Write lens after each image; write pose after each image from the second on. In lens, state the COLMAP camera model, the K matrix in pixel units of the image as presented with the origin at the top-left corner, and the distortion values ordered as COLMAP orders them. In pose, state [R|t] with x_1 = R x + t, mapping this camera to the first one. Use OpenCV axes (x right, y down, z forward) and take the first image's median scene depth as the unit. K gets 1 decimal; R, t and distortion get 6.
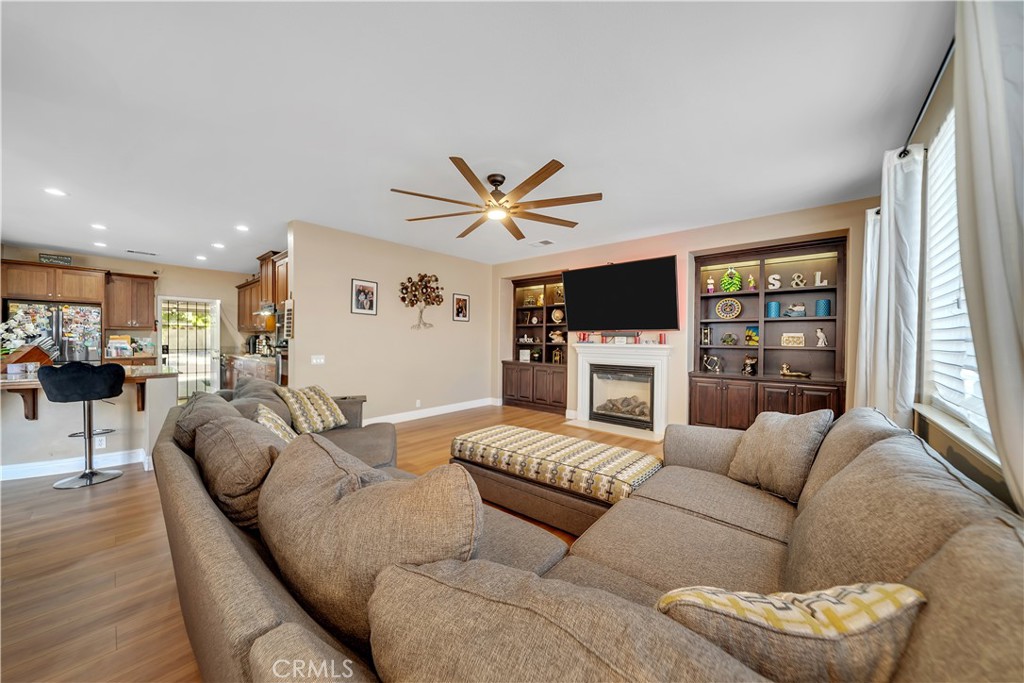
lens RADIAL K [[352.4, 0, 506.3], [0, 352.4, 341.0], [0, 0, 1]] dist [-0.001286, -0.000103]
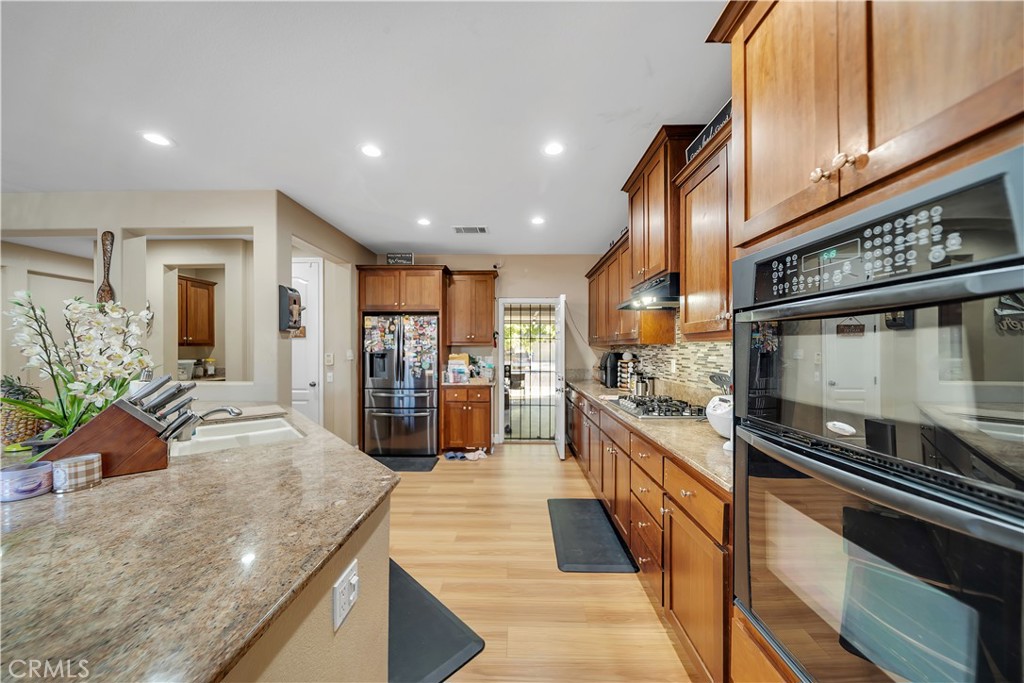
lens RADIAL K [[357.1, 0, 512.2], [0, 357.1, 346.4], [0, 0, 1]] dist [-0.002286, -0.000164]
pose [[0.651935, -0.011356, -0.758190, -0.483106], [0.000221, 0.999891, -0.014787, -0.021528], [0.758275, 0.009473, 0.651866, 0.630786]]
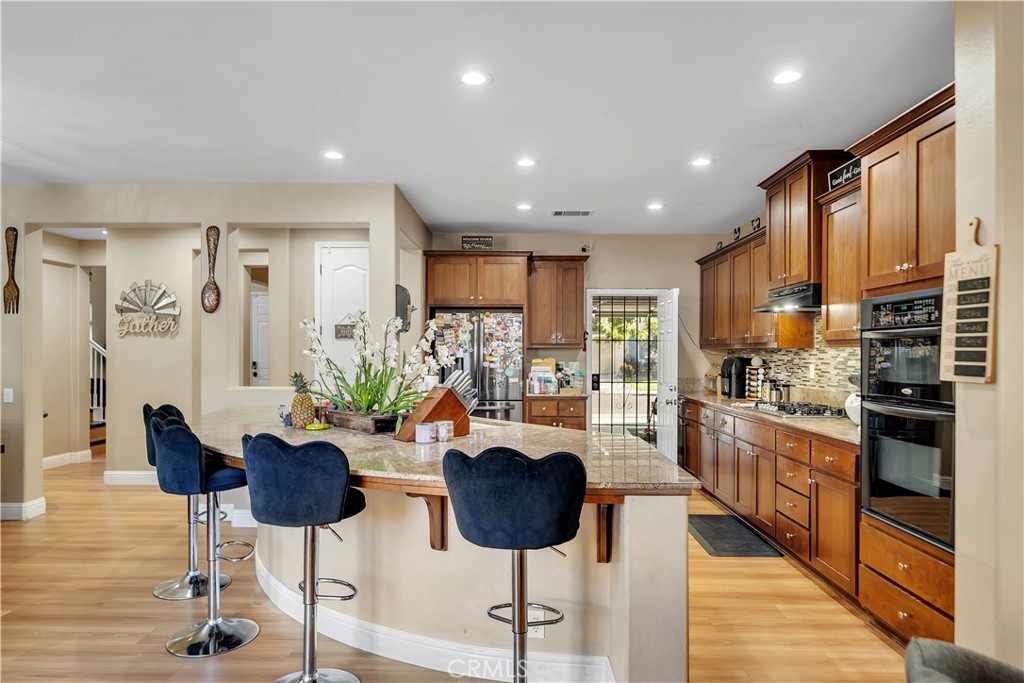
lens RADIAL K [[625.2, 0, 513.0], [0, 625.2, 349.6], [0, 0, 1]] dist [0.001400, 0.000646]
pose [[0.655015, -0.007012, -0.755583, -0.344312], [-0.003154, 0.999923, -0.012013, -0.019222], [0.755609, 0.010252, 0.654942, 0.276485]]
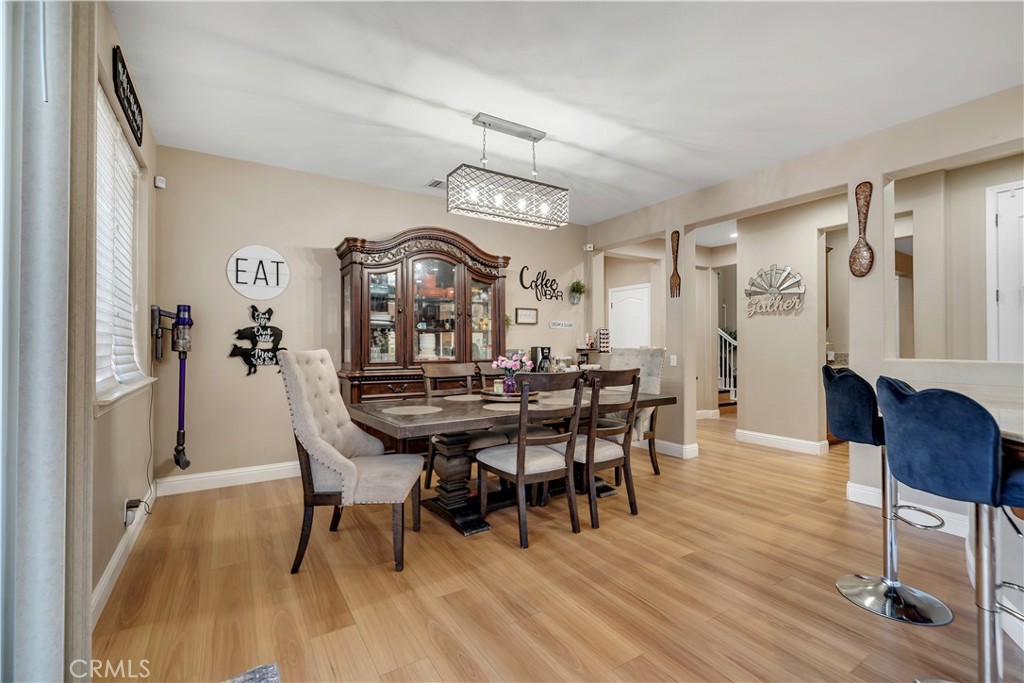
lens RADIAL K [[449.8, 0, 506.9], [0, 449.8, 343.6], [0, 0, 1]] dist [-0.000671, -0.000070]
pose [[-0.277497, -0.009523, -0.960679, -0.590513], [-0.010652, 0.999920, -0.006836, 0.013695], [0.960667, 0.008336, -0.277576, 0.253511]]
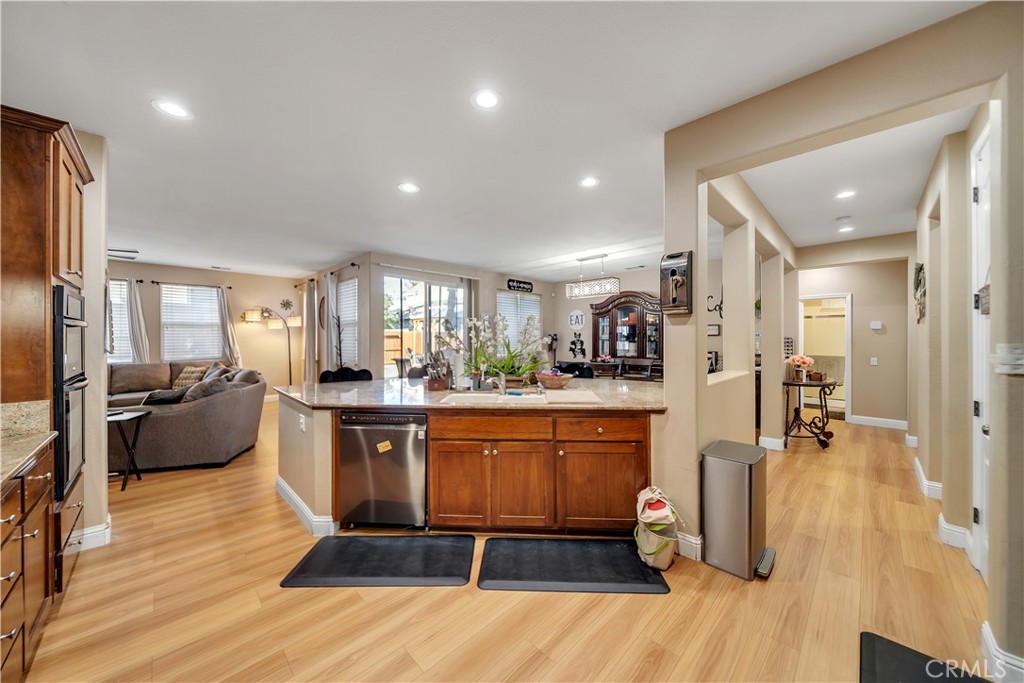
lens RADIAL K [[352.4, 0, 506.3], [0, 352.4, 341.0], [0, 0, 1]] dist [-0.001286, -0.000103]
pose [[-0.997085, -0.005900, 0.076070, -0.941156], [-0.004683, 0.999858, 0.016175, -0.028665], [-0.076155, 0.015771, -0.996971, 1.102247]]
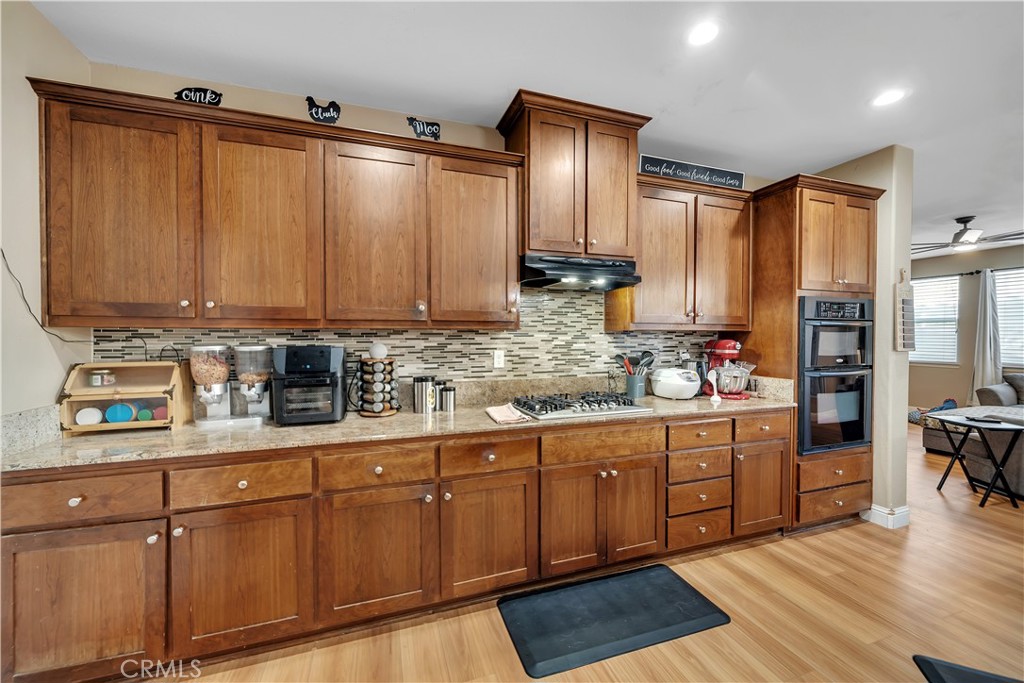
lens RADIAL K [[392.3, 0, 510.7], [0, 392.3, 342.6], [0, 0, 1]] dist [-0.000576, -0.000080]
pose [[0.491055, -0.021229, 0.870870, -1.090055], [0.007755, 0.999770, 0.019998, -0.027717], [-0.871094, -0.003066, 0.491106, 0.910263]]
